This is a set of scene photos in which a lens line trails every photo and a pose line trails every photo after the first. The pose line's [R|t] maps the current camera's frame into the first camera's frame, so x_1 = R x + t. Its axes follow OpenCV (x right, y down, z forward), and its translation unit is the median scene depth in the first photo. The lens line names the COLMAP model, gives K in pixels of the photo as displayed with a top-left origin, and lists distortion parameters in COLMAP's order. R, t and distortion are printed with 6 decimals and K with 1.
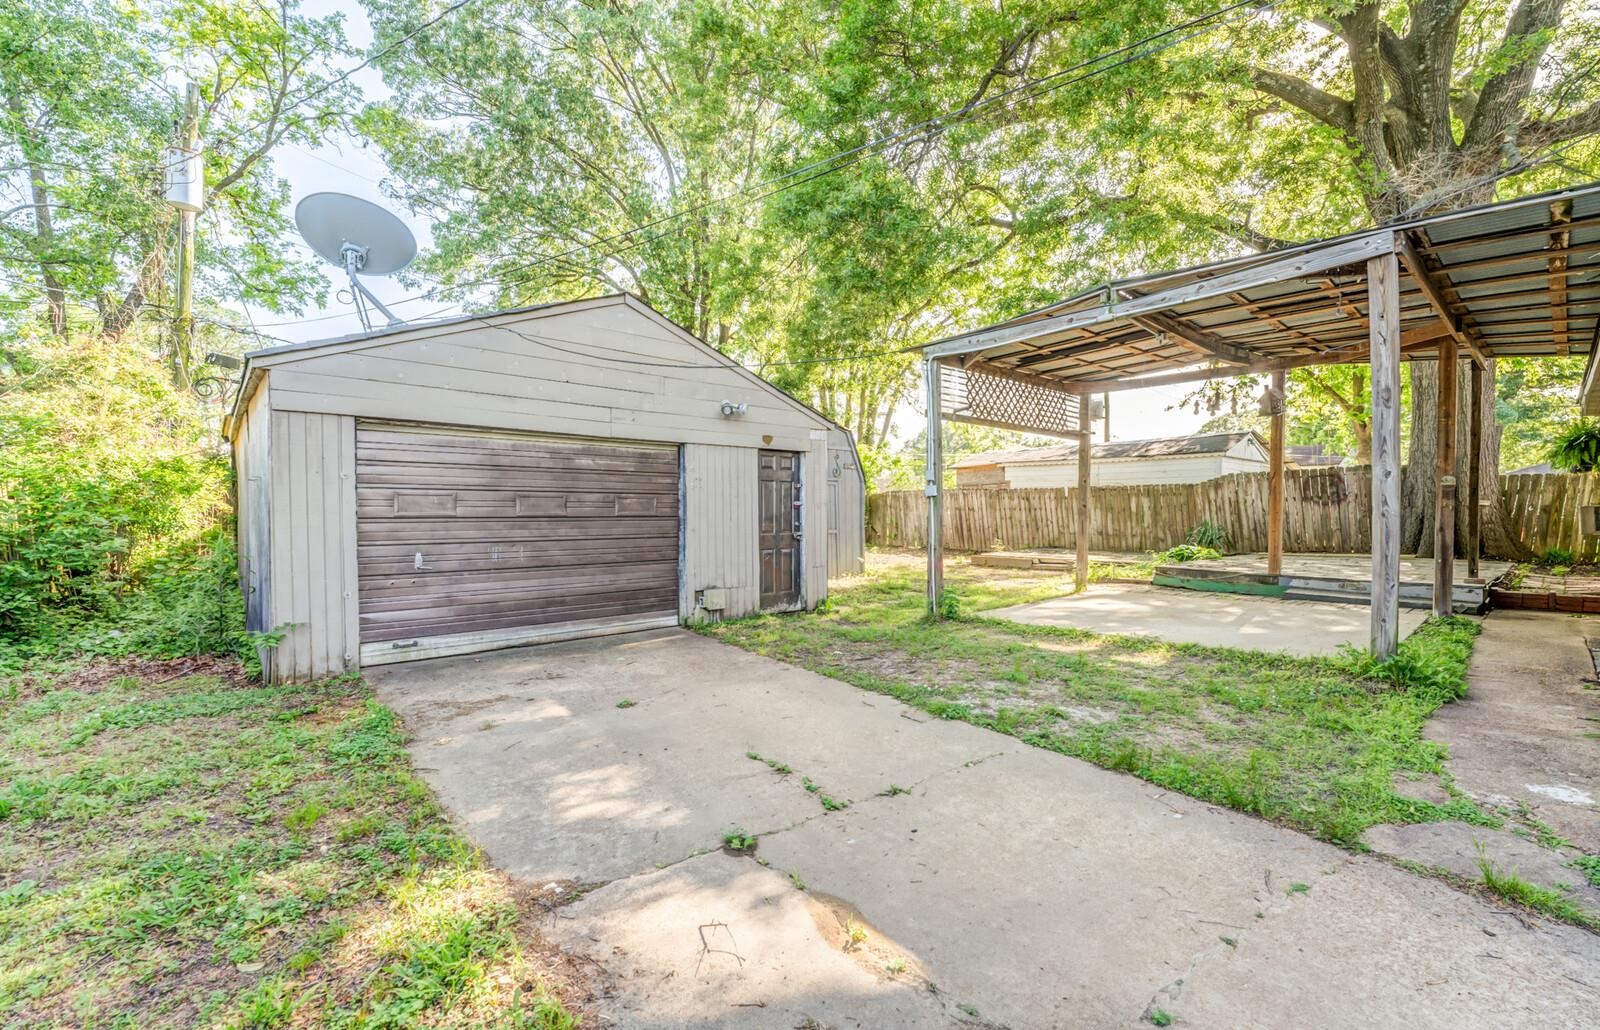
lens RADIAL K [[693.8, 0, 798.3], [0, 693.8, 536.5], [0, 0, 1]] dist [-0.015059, -0.000060]
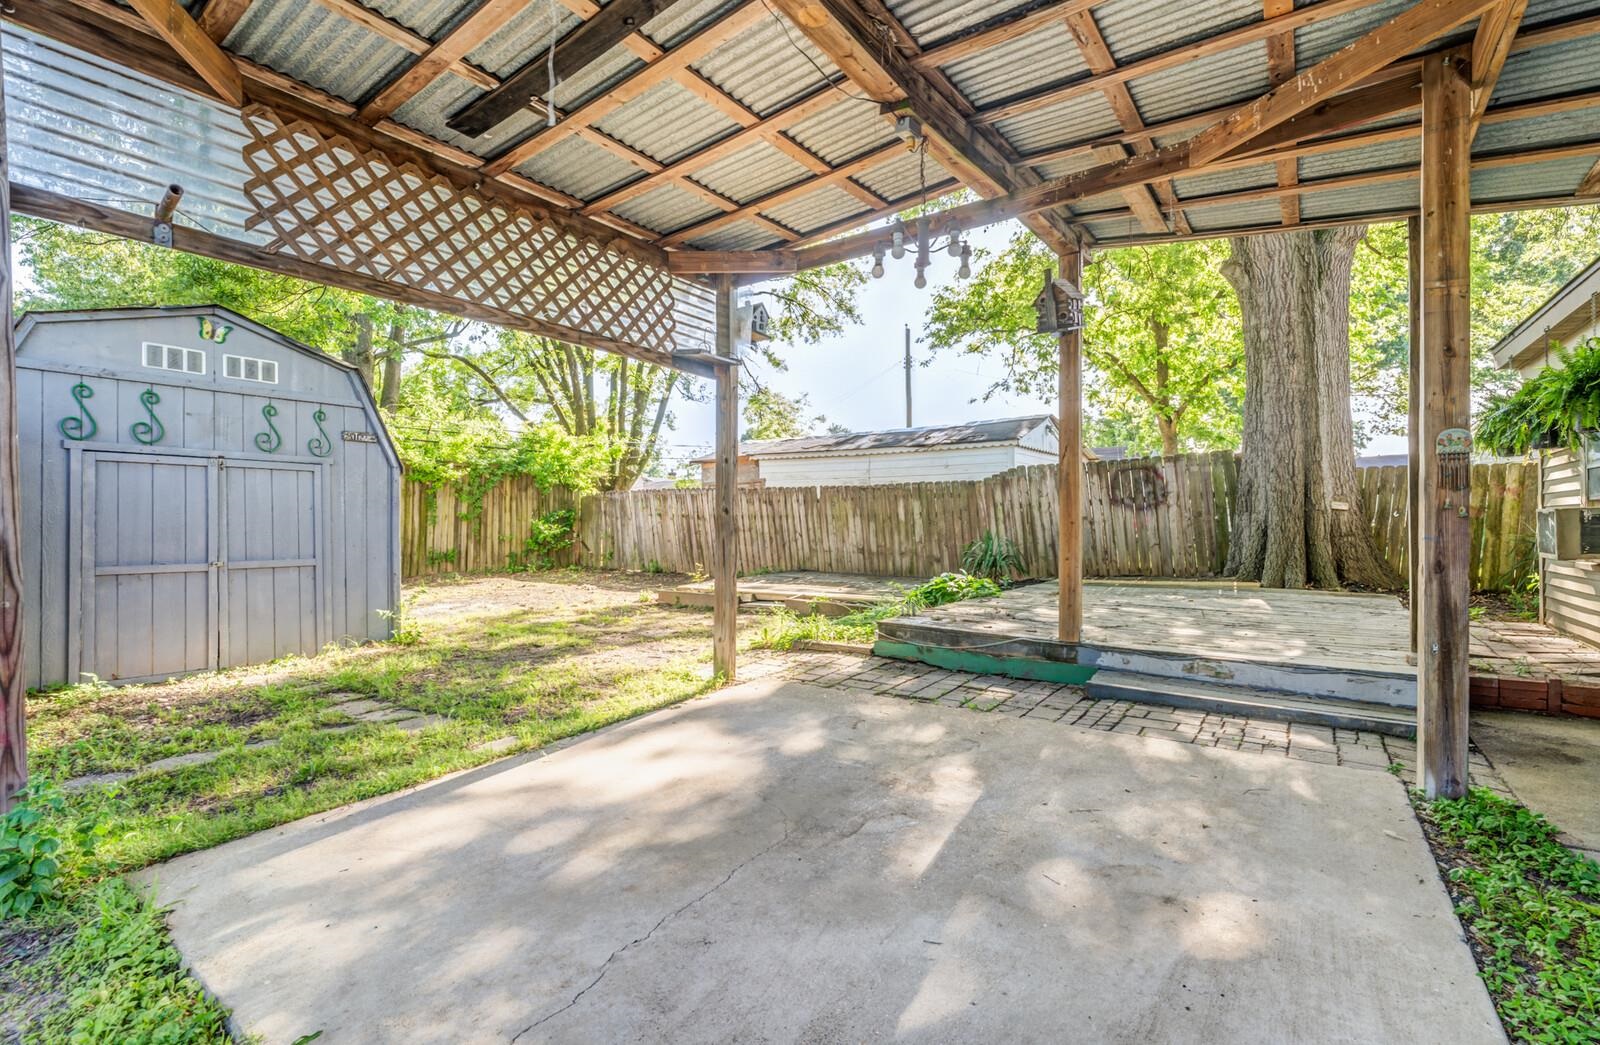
lens RADIAL K [[751.2, 0, 800.0], [0, 751.2, 522.5], [0, 0, 1]] dist [-0.000924, -0.000055]
pose [[0.970416, -0.003256, 0.241416, 0.220149], [0.010841, 0.999488, -0.030097, -0.012388], [-0.241194, 0.031823, 0.969955, 0.306523]]
